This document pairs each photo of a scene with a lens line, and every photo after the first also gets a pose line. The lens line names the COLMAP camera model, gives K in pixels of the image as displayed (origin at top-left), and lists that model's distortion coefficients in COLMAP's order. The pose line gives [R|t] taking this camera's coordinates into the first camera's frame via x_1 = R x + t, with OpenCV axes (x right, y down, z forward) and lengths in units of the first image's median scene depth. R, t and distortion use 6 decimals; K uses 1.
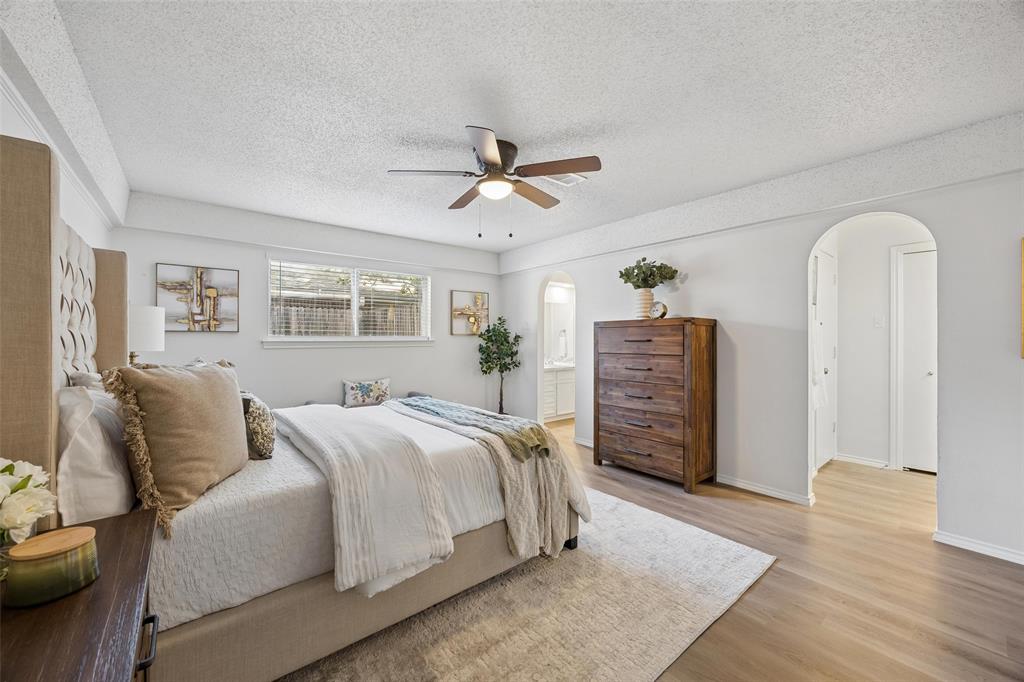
lens RADIAL K [[390.1, 0, 514.7], [0, 390.1, 341.3], [0, 0, 1]] dist [0.001452, 0.000062]
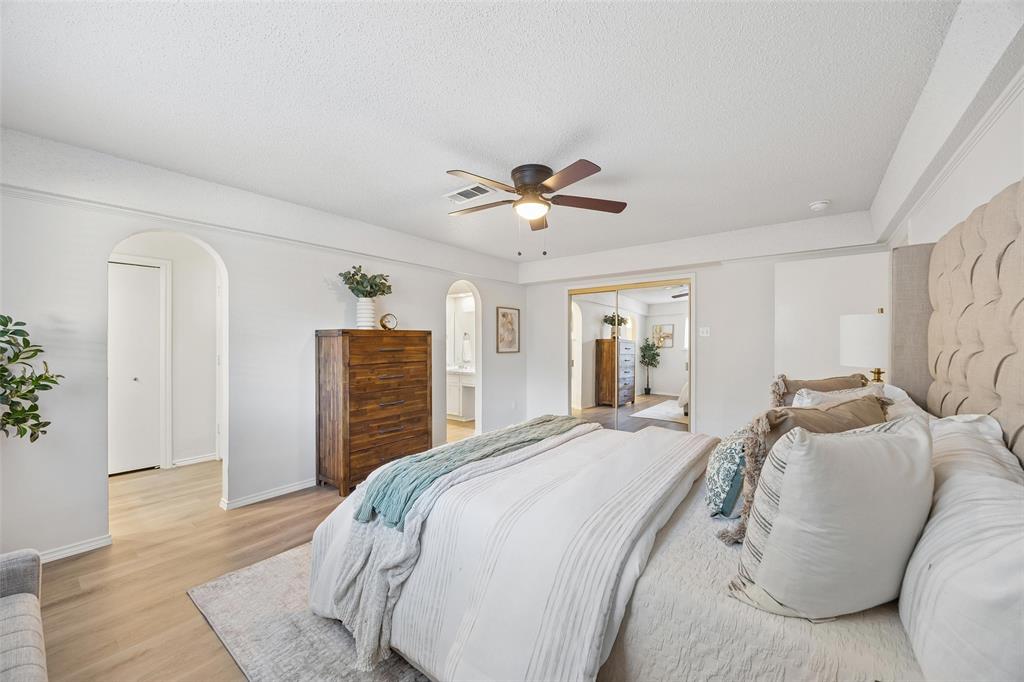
lens RADIAL K [[390.1, 0, 514.5], [0, 390.1, 338.9], [0, 0, 1]] dist [0.001452, 0.000062]
pose [[-0.219395, -0.007293, 0.975609, -0.768210], [-0.002869, 0.999973, 0.006830, -0.039077], [-0.975632, -0.001301, -0.219410, 0.904424]]
